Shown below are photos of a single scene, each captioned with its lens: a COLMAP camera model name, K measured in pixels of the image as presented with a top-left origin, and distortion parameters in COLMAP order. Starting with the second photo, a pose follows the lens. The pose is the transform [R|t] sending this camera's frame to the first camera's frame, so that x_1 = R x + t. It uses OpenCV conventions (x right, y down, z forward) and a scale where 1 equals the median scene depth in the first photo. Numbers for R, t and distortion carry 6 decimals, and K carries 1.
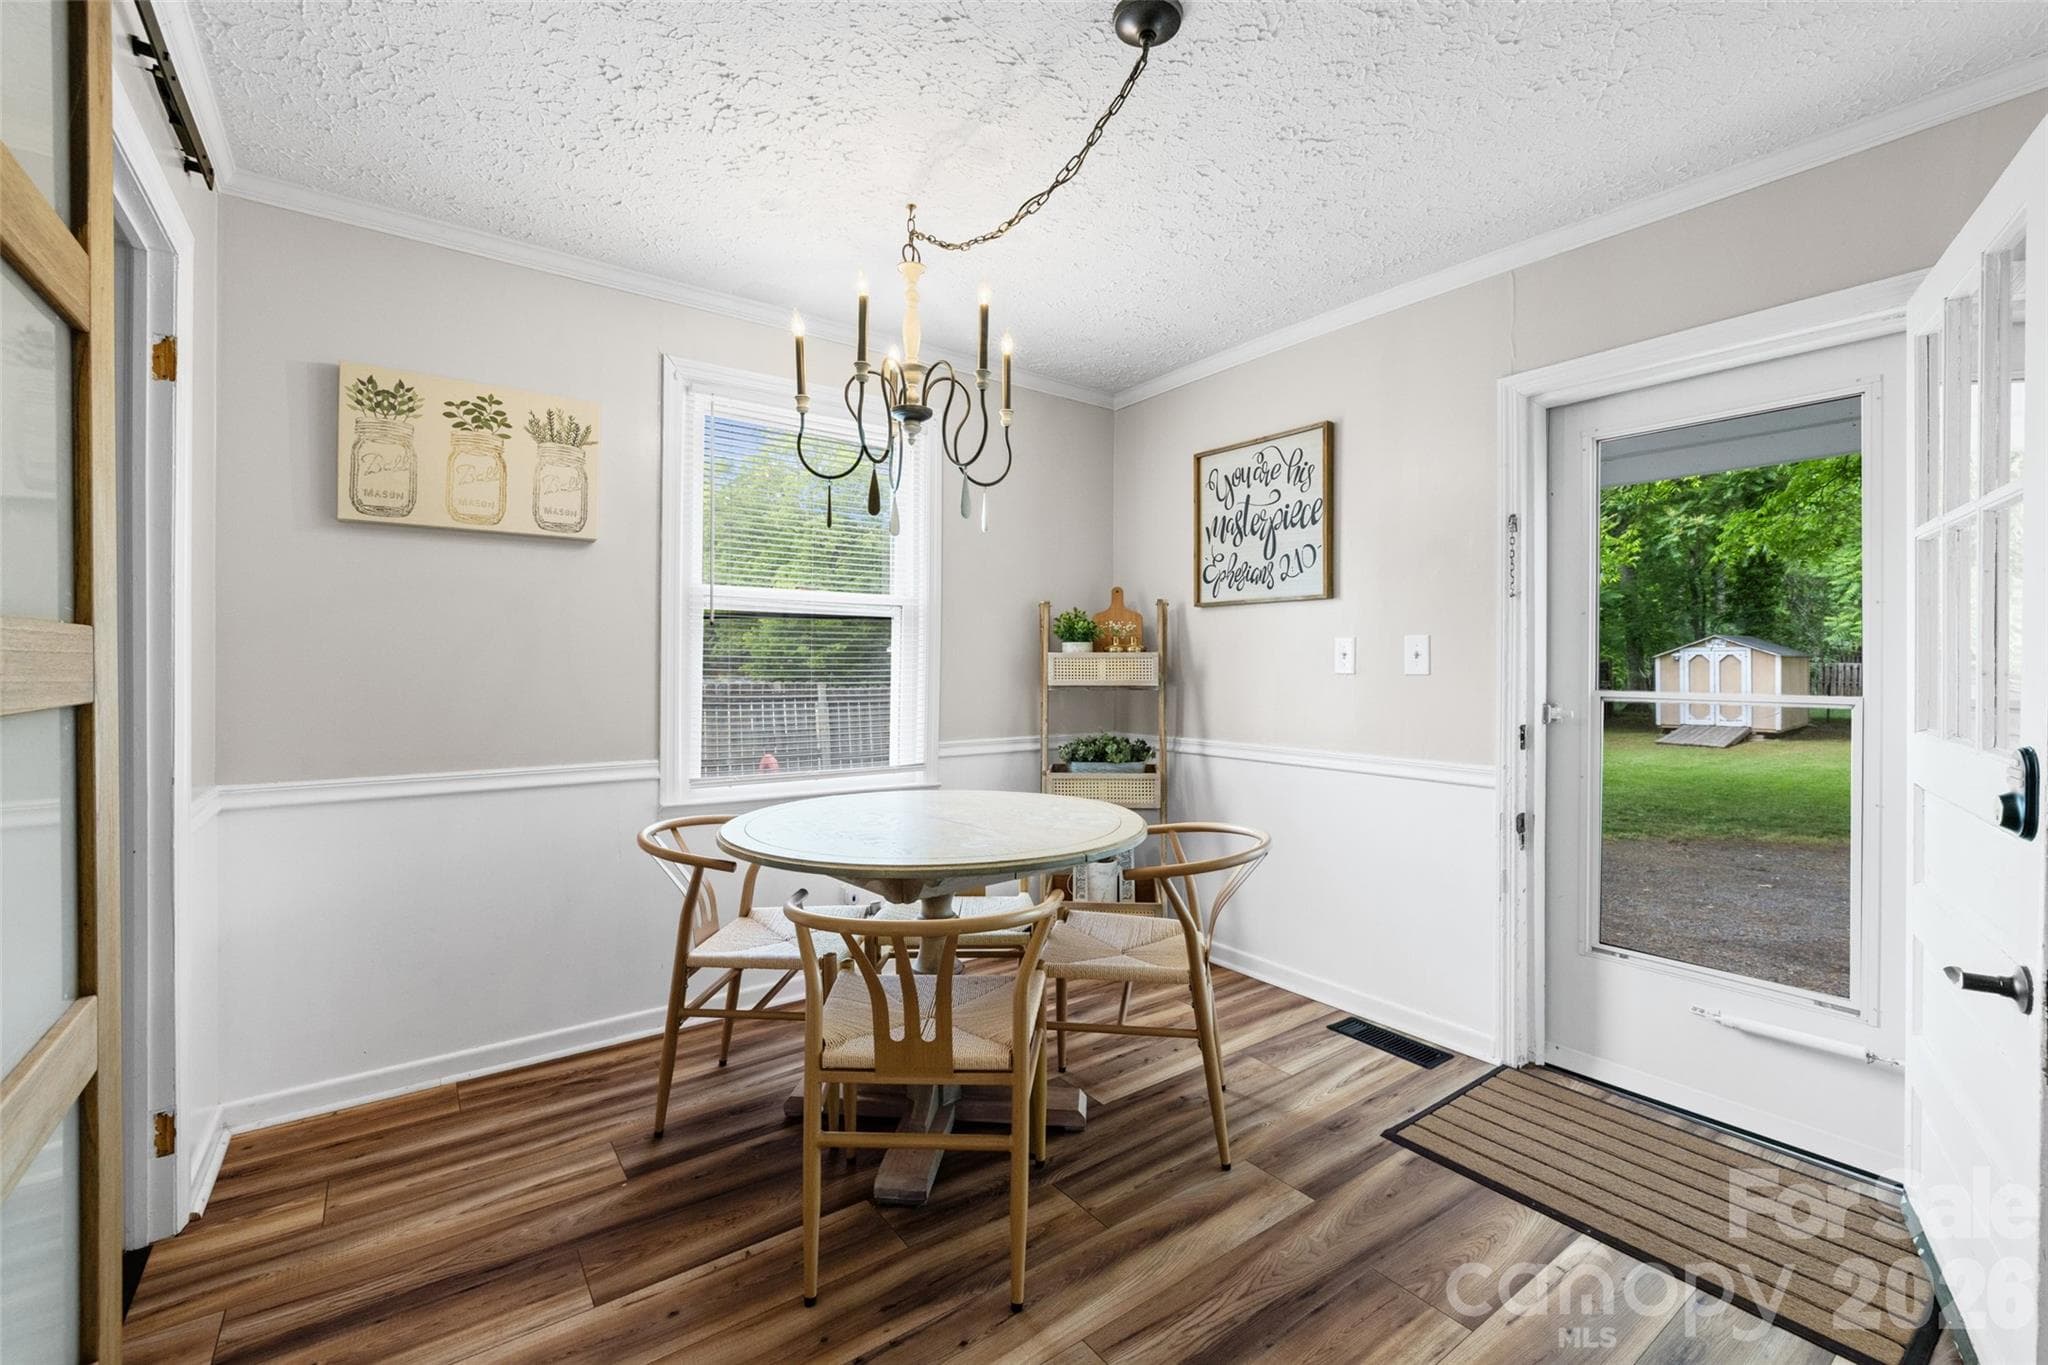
lens RADIAL K [[864.8, 0, 1022.6], [0, 864.8, 659.1], [0, 0, 1]] dist [-0.000799, -0.000041]
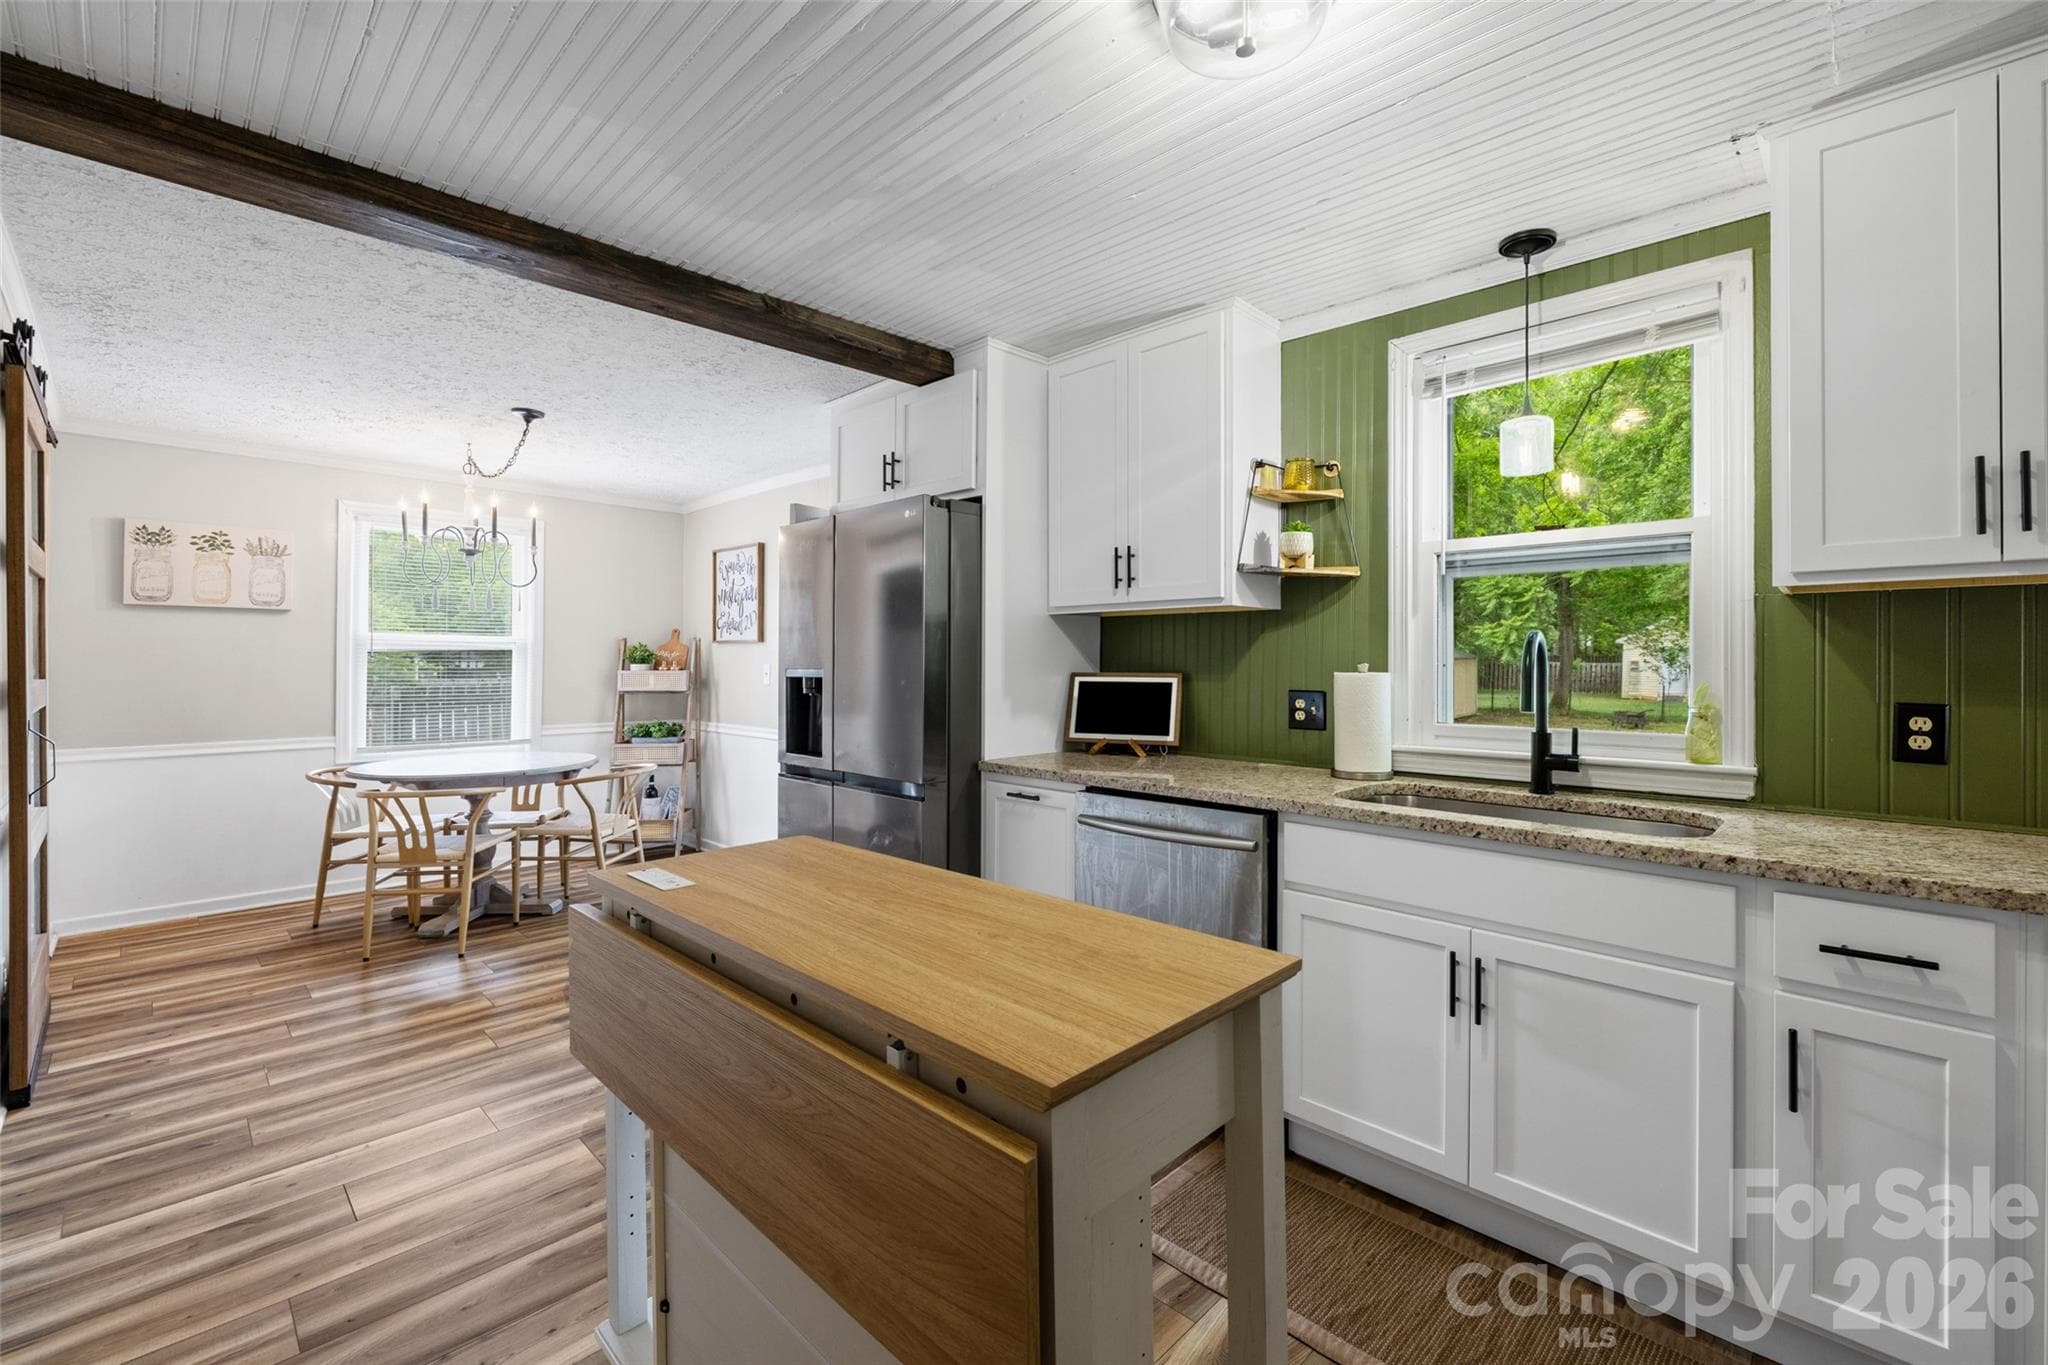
lens RADIAL K [[864.8, 0, 1022.6], [0, 864.8, 659.1], [0, 0, 1]] dist [-0.000799, -0.000041]
pose [[0.986644, 0.000976, 0.162888, 0.647601], [-0.001383, 0.999996, 0.002385, -0.043312], [-0.162885, -0.002579, 0.986642, -0.916738]]
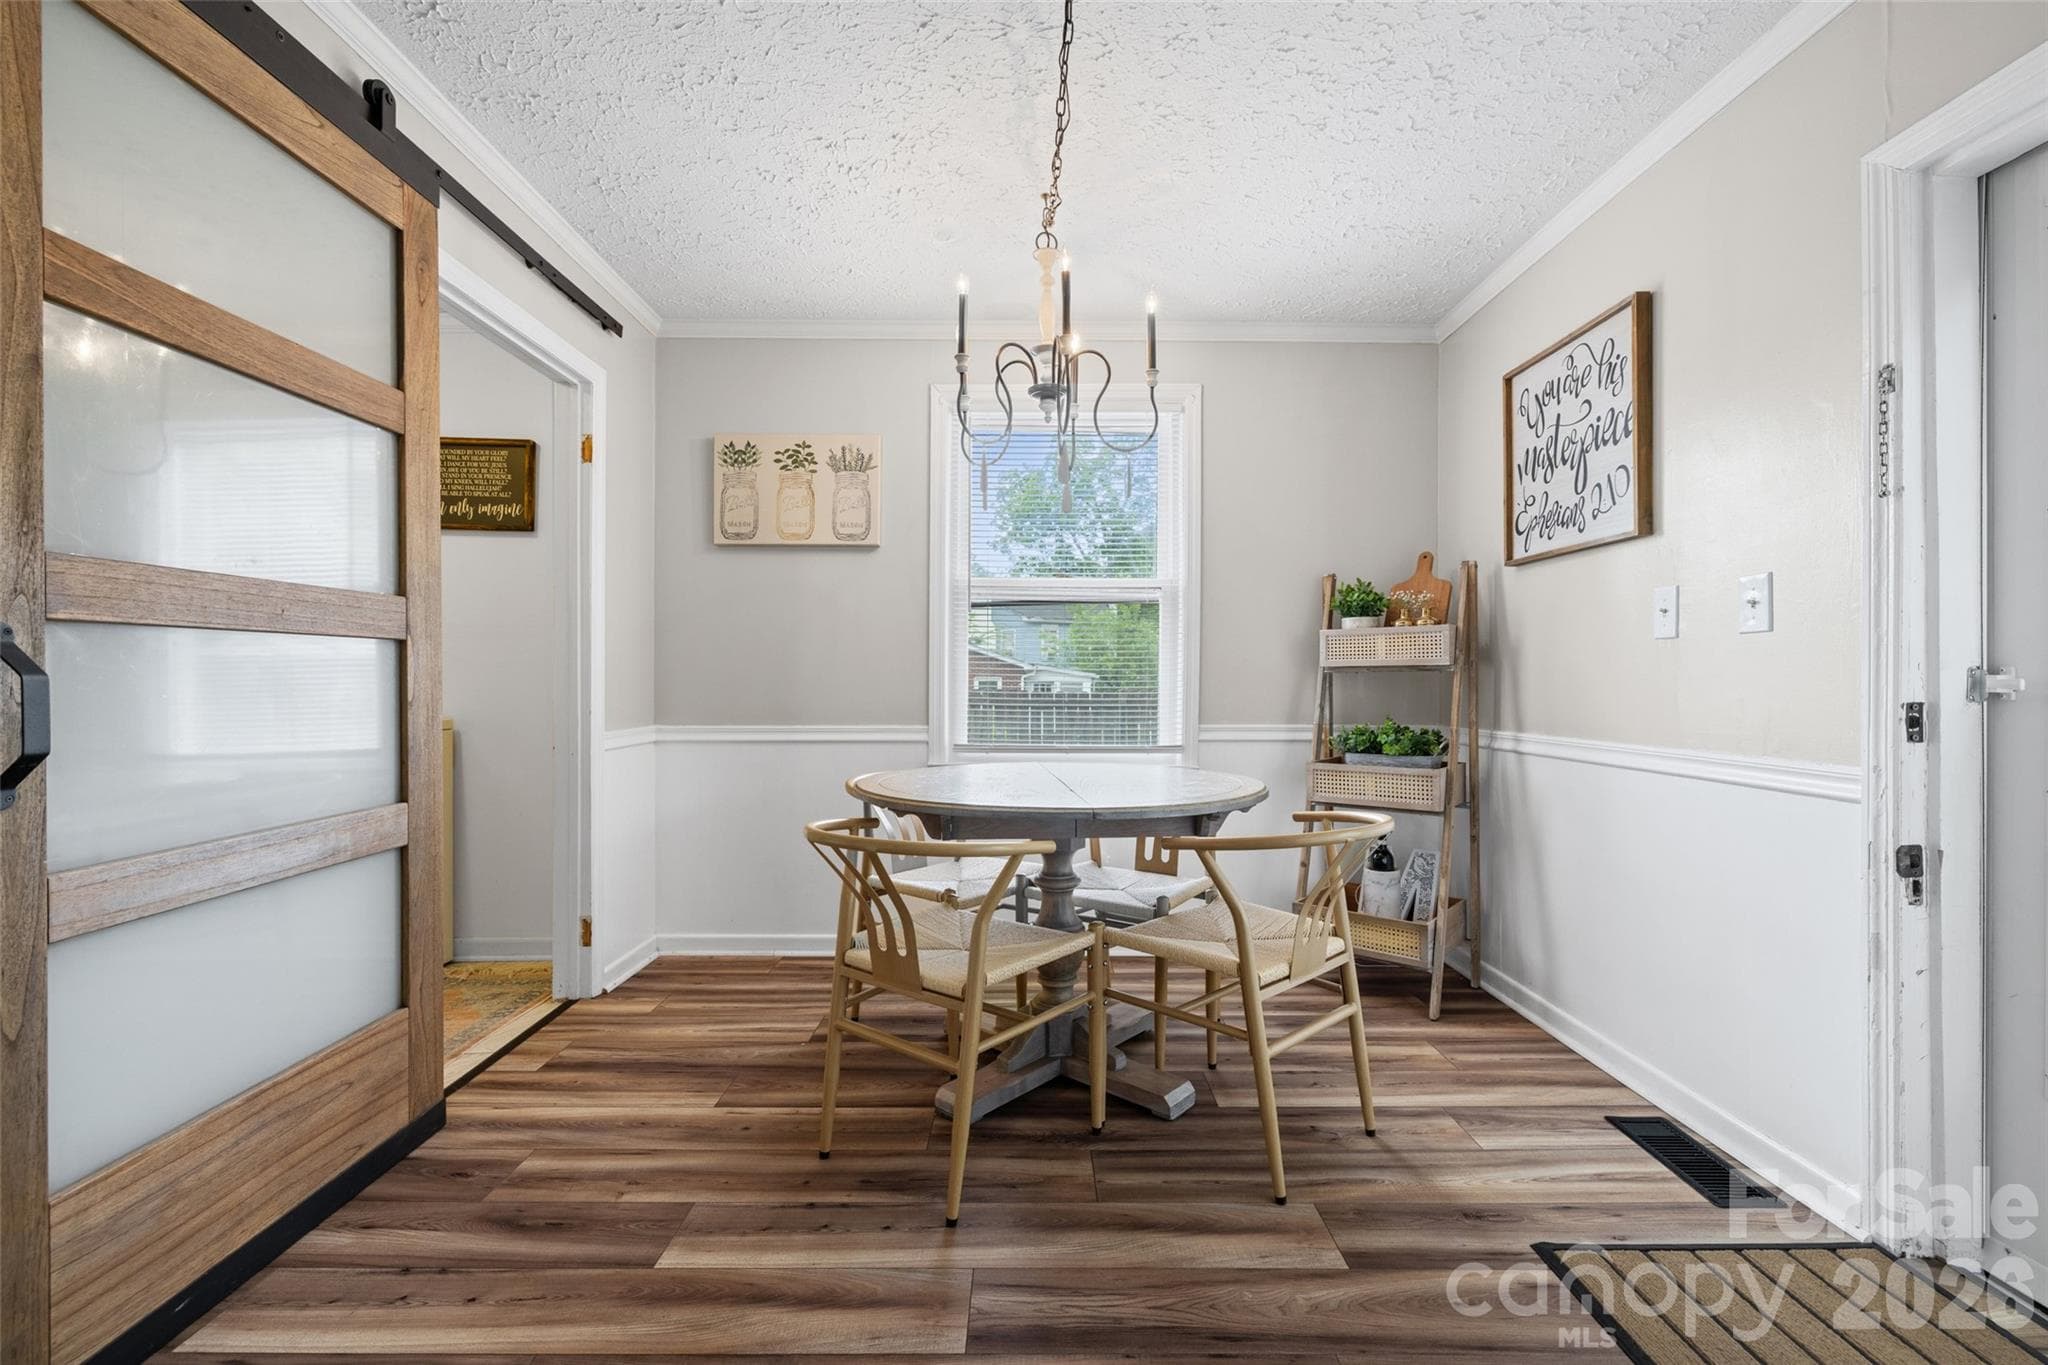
lens RADIAL K [[869.9, 0, 1028.1], [0, 869.9, 672.9], [0, 0, 1]] dist [-0.001768, 0.000253]
pose [[0.807045, -0.006651, -0.590452, 0.398499], [0.003700, 0.999974, -0.006207, 0.051887], [0.590478, 0.002825, 0.807049, 0.116225]]
